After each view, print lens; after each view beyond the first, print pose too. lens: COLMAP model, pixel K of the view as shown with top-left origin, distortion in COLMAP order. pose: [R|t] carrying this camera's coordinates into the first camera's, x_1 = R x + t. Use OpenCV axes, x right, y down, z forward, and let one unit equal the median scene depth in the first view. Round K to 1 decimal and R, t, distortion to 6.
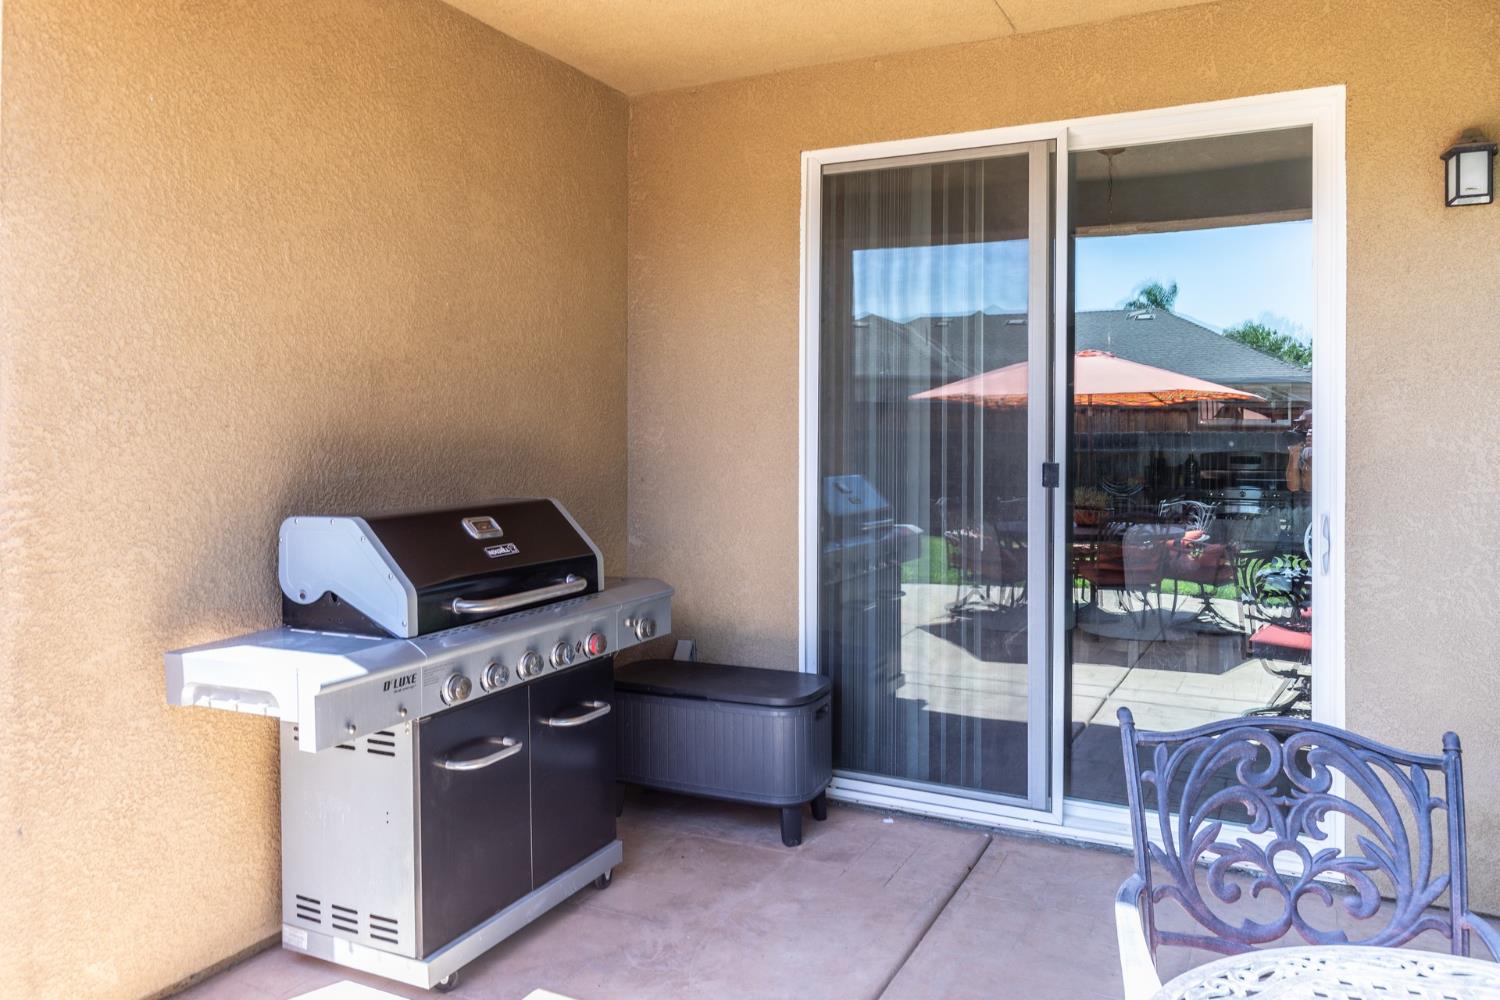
lens RADIAL K [[1073.2, 0, 763.9], [0, 1073.2, 447.5], [0, 0, 1]] dist [-0.005788, -0.005725]
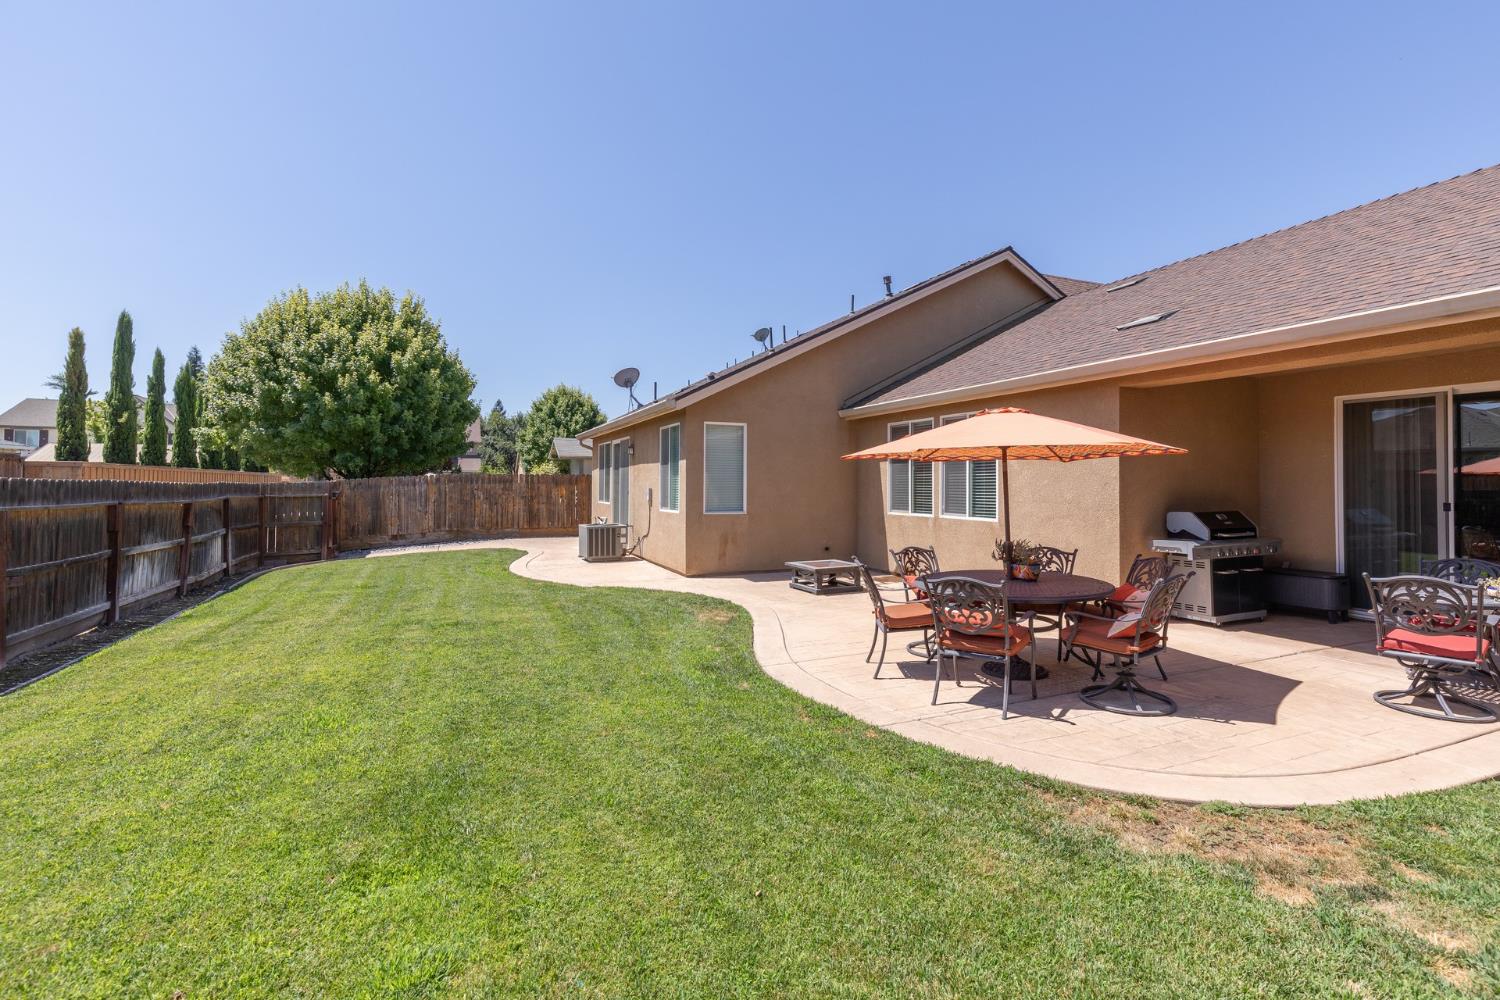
lens RADIAL K [[692.1, 0, 764.3], [0, 692.1, 470.1], [0, 0, 1]] dist [0.009888, -0.002341]
pose [[0.768048, -0.013006, -0.640261, 0.070000], [-0.010871, 0.999385, -0.033342, 0.009512], [0.640301, 0.032569, 0.767434, -1.928639]]
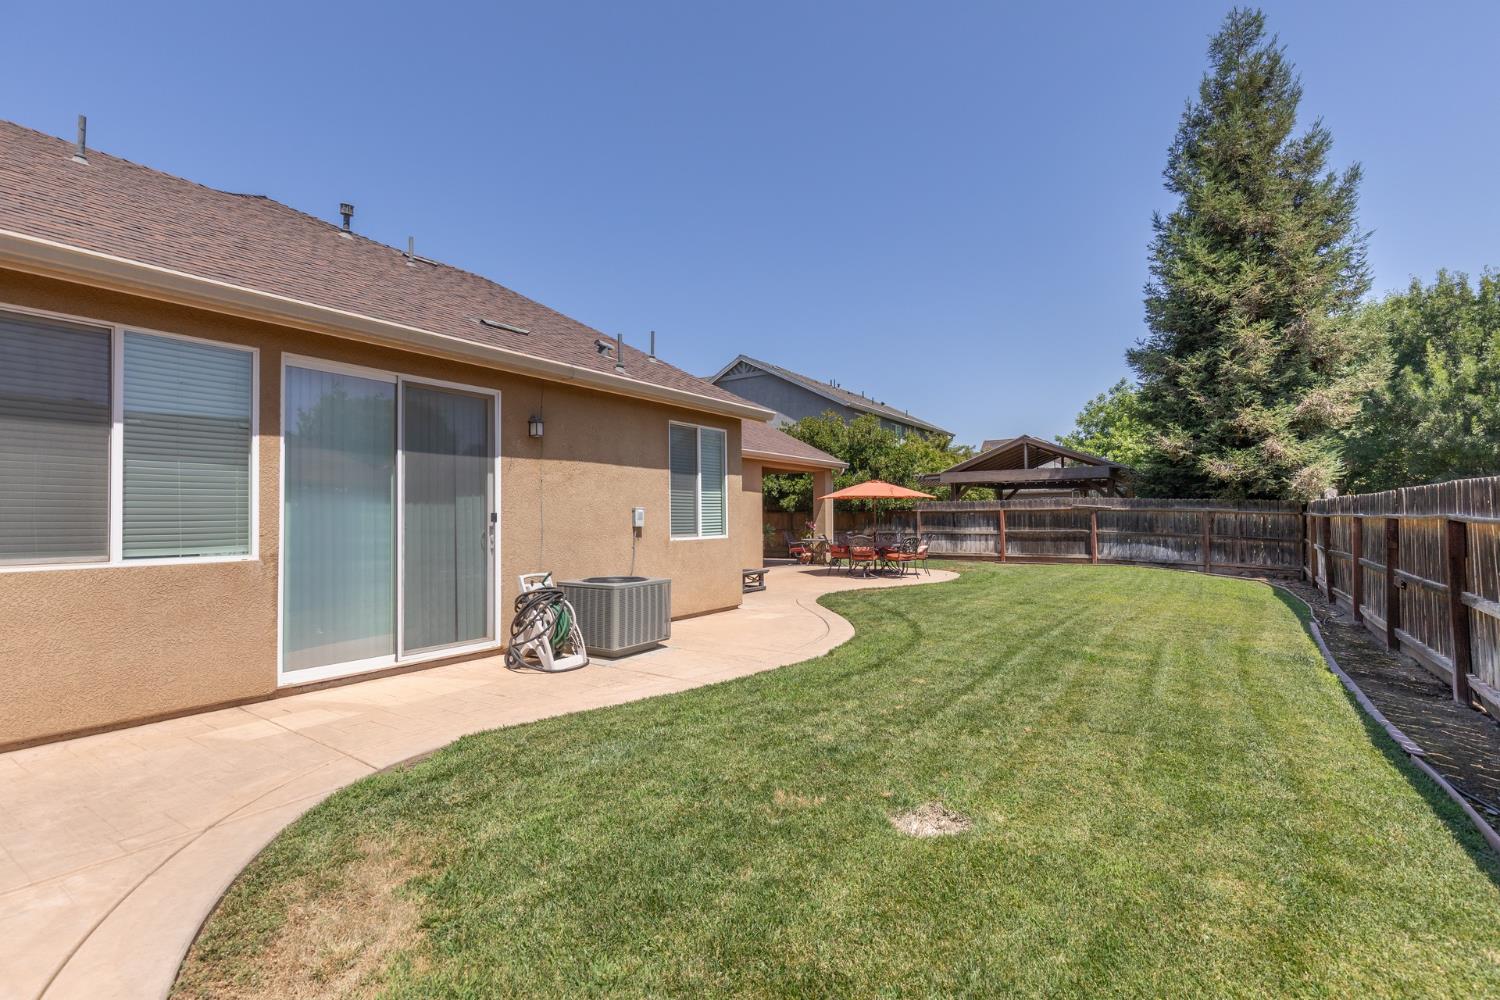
lens RADIAL K [[692.1, 0, 766.8], [0, 692.1, 499.0], [0, 0, 1]] dist [0.009888, -0.002341]
pose [[0.133276, 0.025025, 0.990763, -5.764219], [0.022865, 0.999337, -0.028318, 0.039688], [-0.990815, 0.026427, 0.132616, 0.054502]]
